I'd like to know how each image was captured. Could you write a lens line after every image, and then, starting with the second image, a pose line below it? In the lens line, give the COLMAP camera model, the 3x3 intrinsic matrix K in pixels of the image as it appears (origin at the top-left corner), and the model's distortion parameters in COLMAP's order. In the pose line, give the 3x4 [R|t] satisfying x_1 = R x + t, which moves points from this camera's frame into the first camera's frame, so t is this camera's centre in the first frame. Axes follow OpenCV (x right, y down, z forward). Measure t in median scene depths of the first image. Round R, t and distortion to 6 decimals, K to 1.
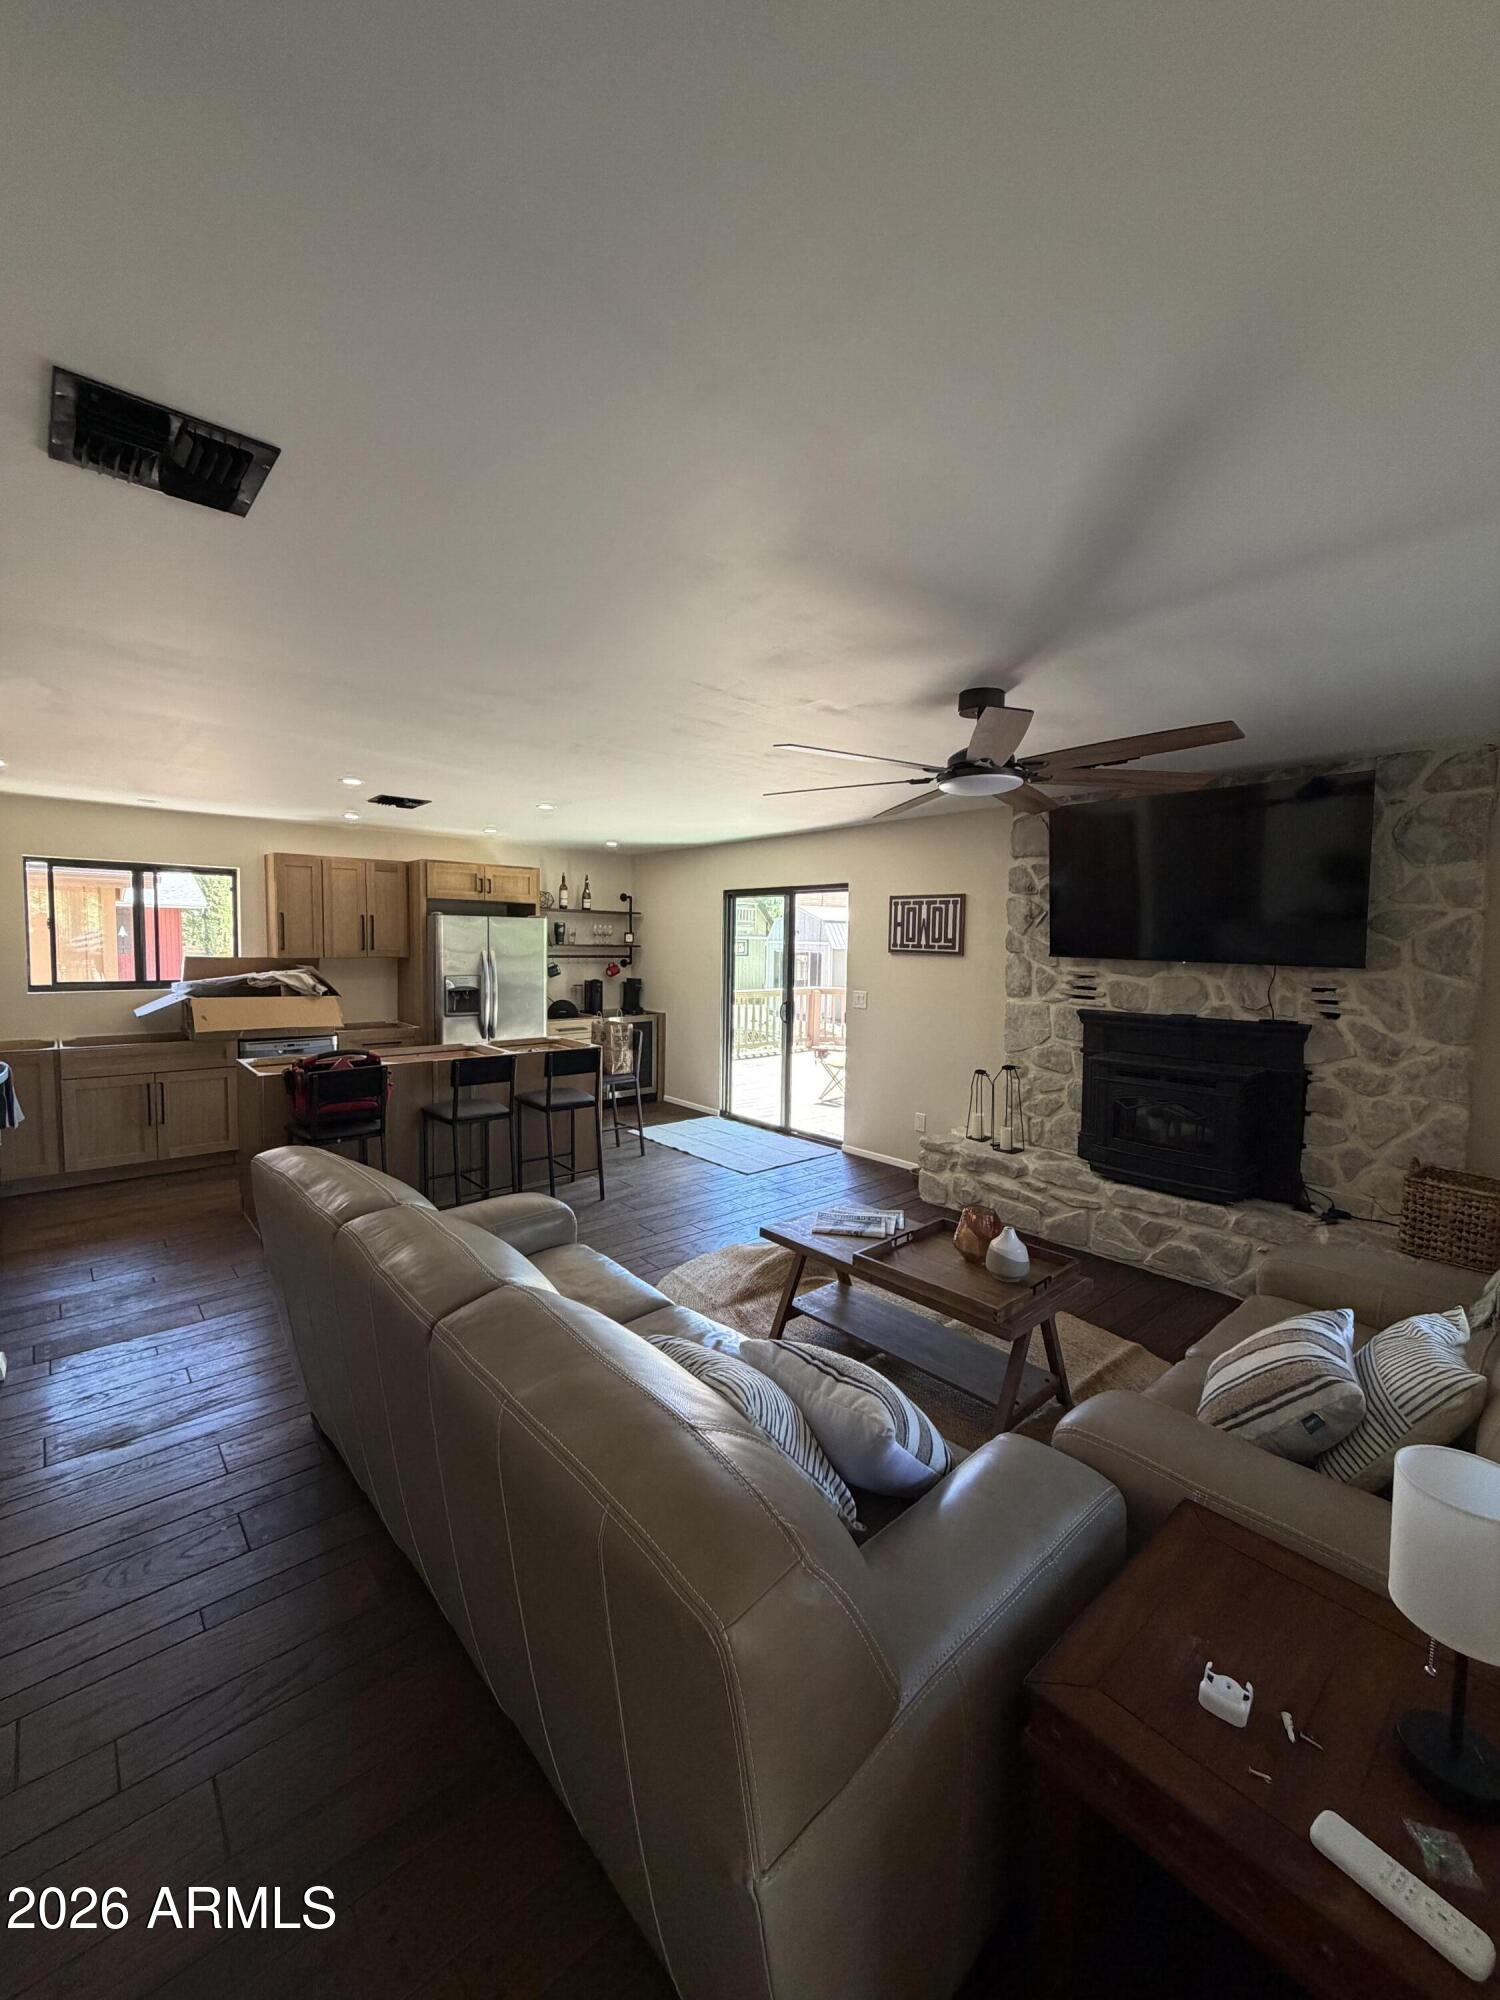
lens RADIAL K [[793.9, 0, 751.1], [0, 793.9, 994.3], [0, 0, 1]] dist [0.000802, 0.000019]
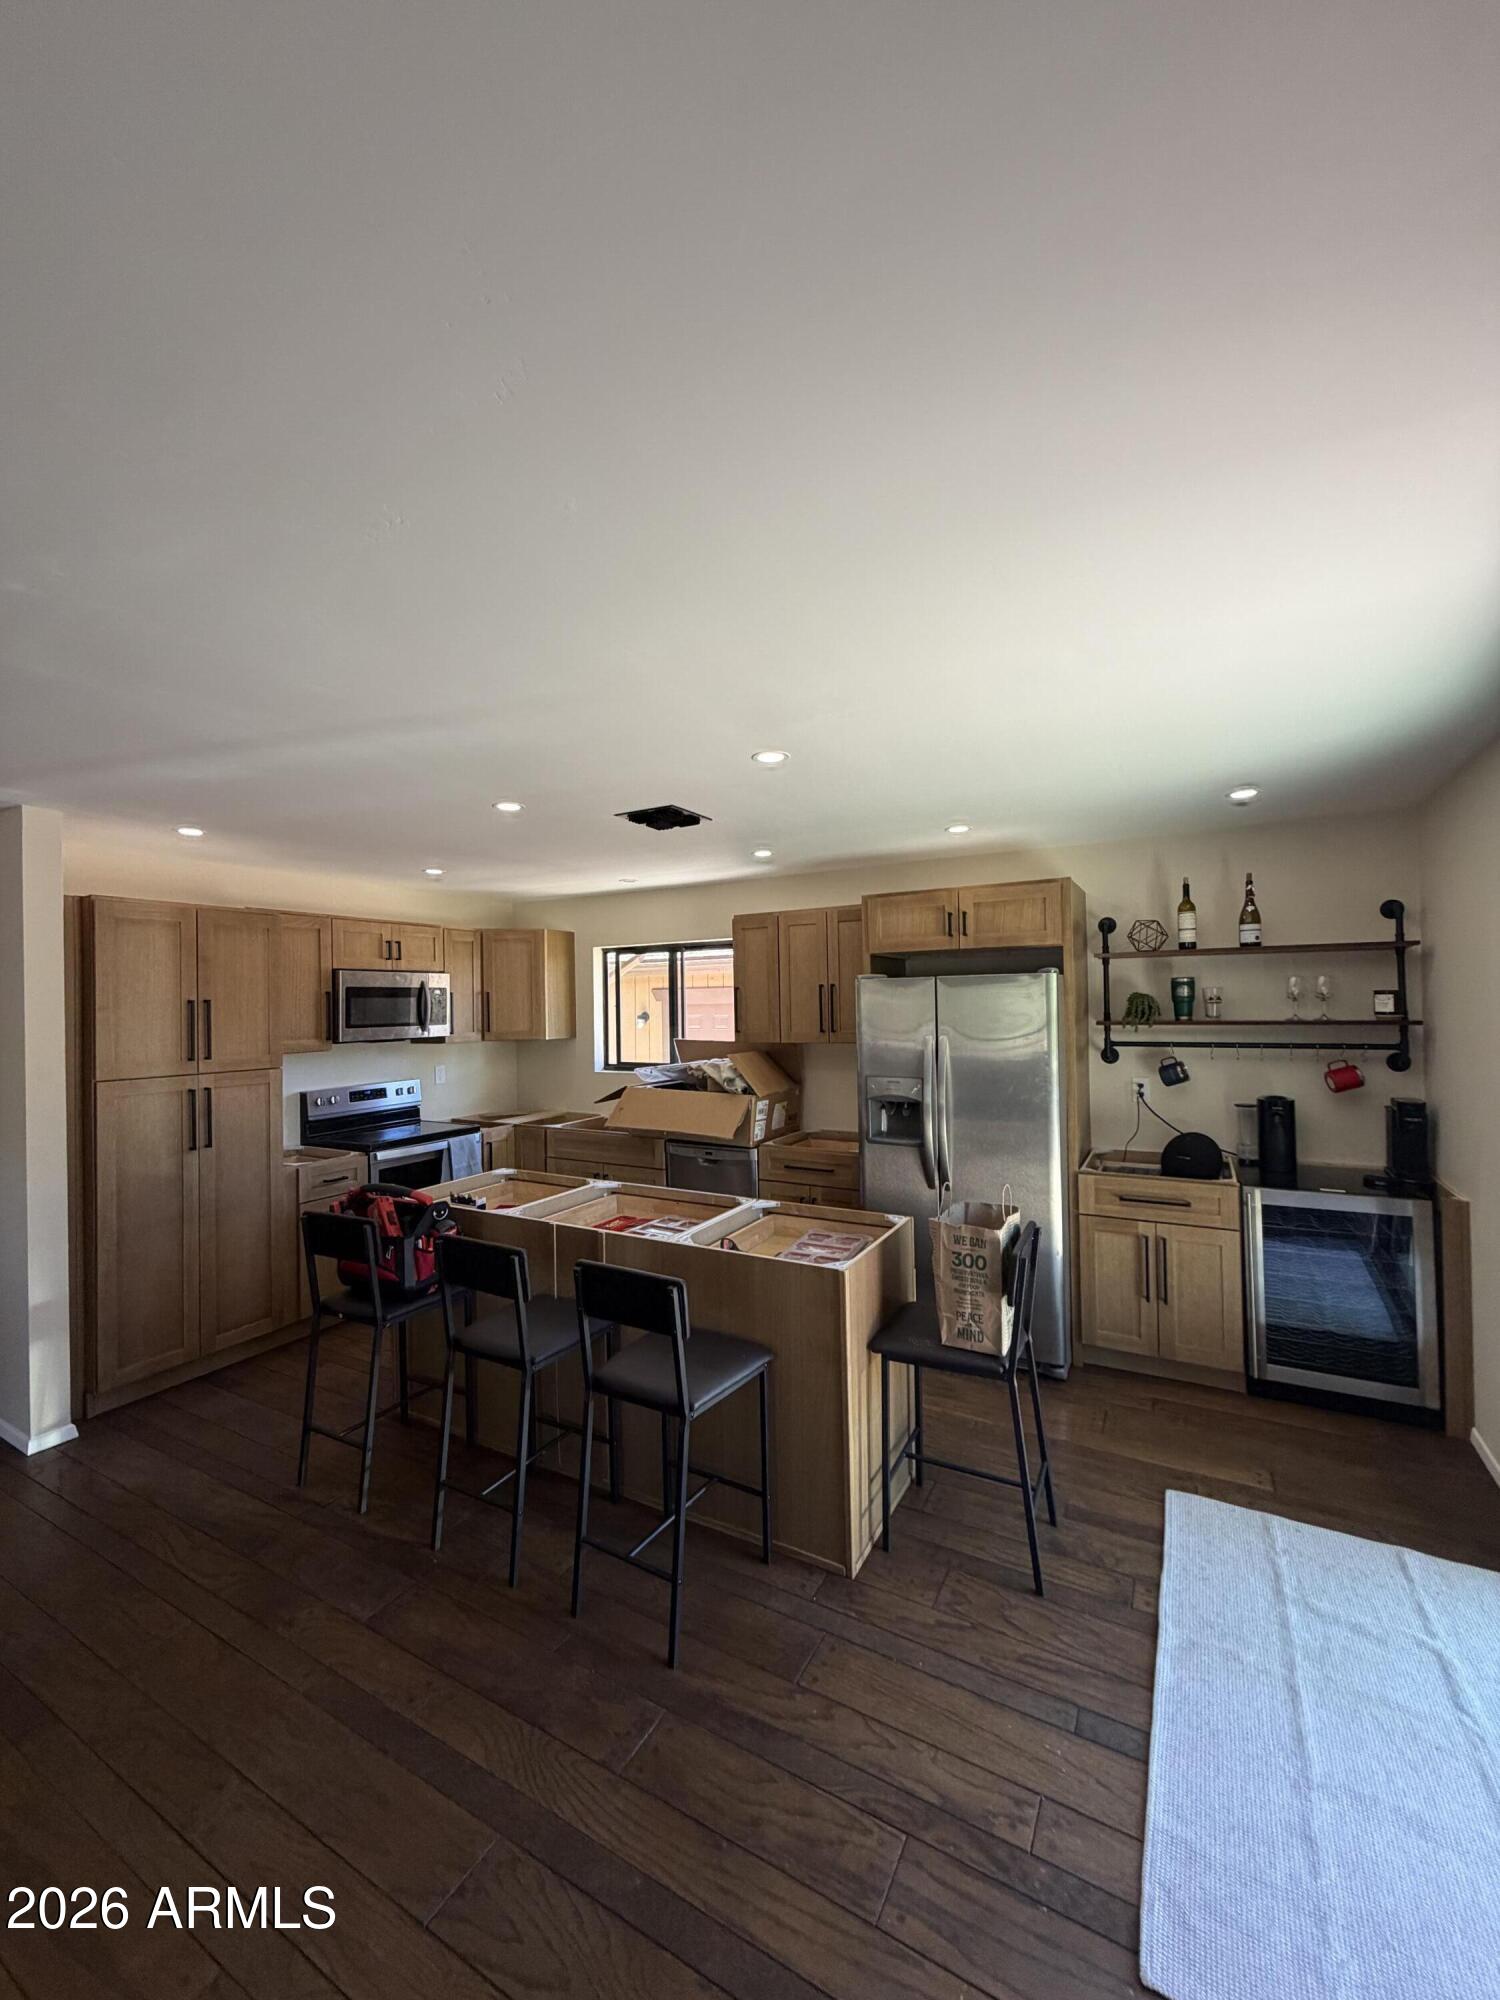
lens RADIAL K [[793.9, 0, 750.2], [0, 793.9, 1000.5], [0, 0, 1]] dist [0.000802, 0.000019]
pose [[0.325023, -0.029187, -0.945256, 0.156547], [-0.045947, 0.997856, -0.046610, -0.044170], [0.944589, 0.058581, 0.322985, 0.642129]]
